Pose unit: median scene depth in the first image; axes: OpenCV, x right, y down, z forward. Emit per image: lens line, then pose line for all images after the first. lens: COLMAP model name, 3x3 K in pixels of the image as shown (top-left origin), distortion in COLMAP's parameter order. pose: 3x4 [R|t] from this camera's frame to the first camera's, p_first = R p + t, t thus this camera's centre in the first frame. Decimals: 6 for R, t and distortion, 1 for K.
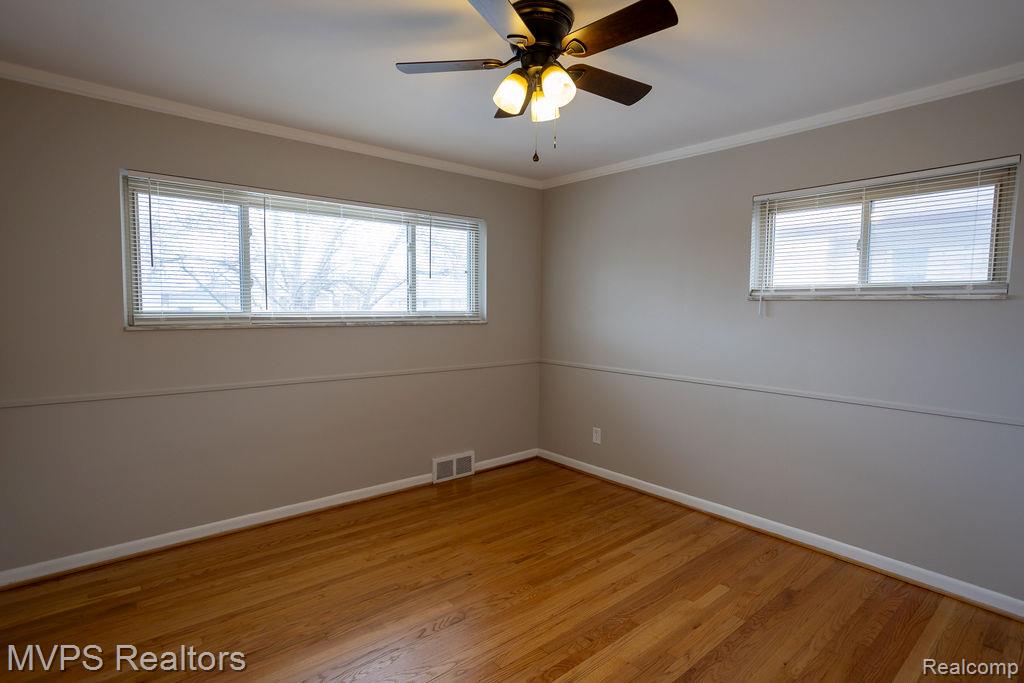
lens RADIAL K [[495.8, 0, 512.0], [0, 495.8, 341.5], [0, 0, 1]] dist [-0.041444, 0.024581]
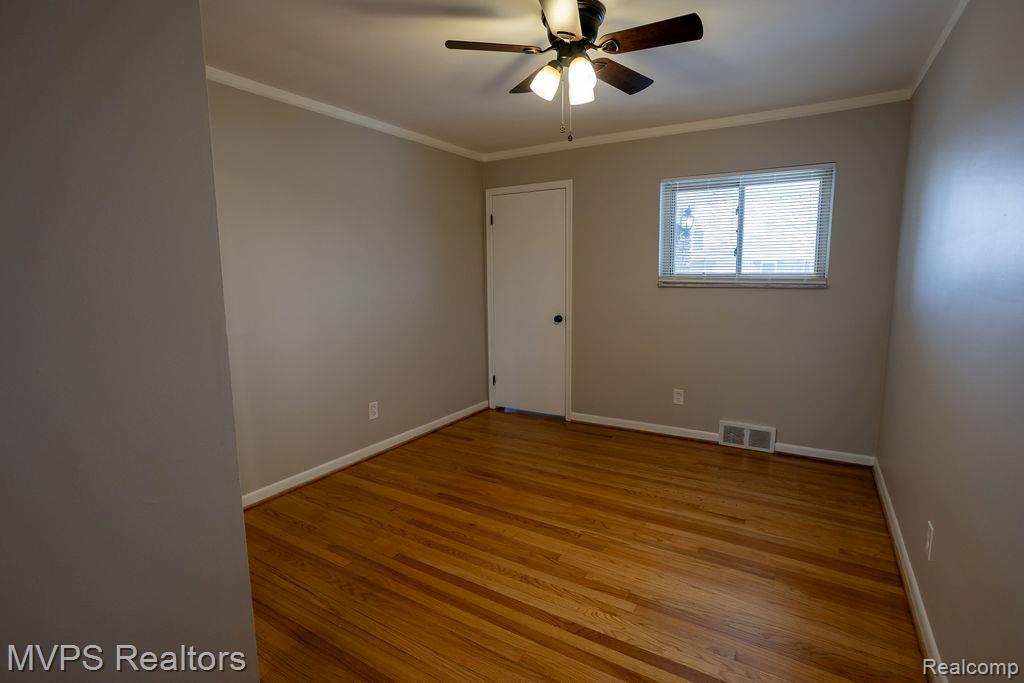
lens RADIAL K [[495.8, 0, 512.0], [0, 495.8, 341.5], [0, 0, 1]] dist [-0.041444, 0.024581]
pose [[0.323425, 0.112223, -0.939576, 0.602402], [-0.066147, 0.993195, 0.095858, 0.010550], [0.943939, 0.031147, 0.328647, 0.253050]]
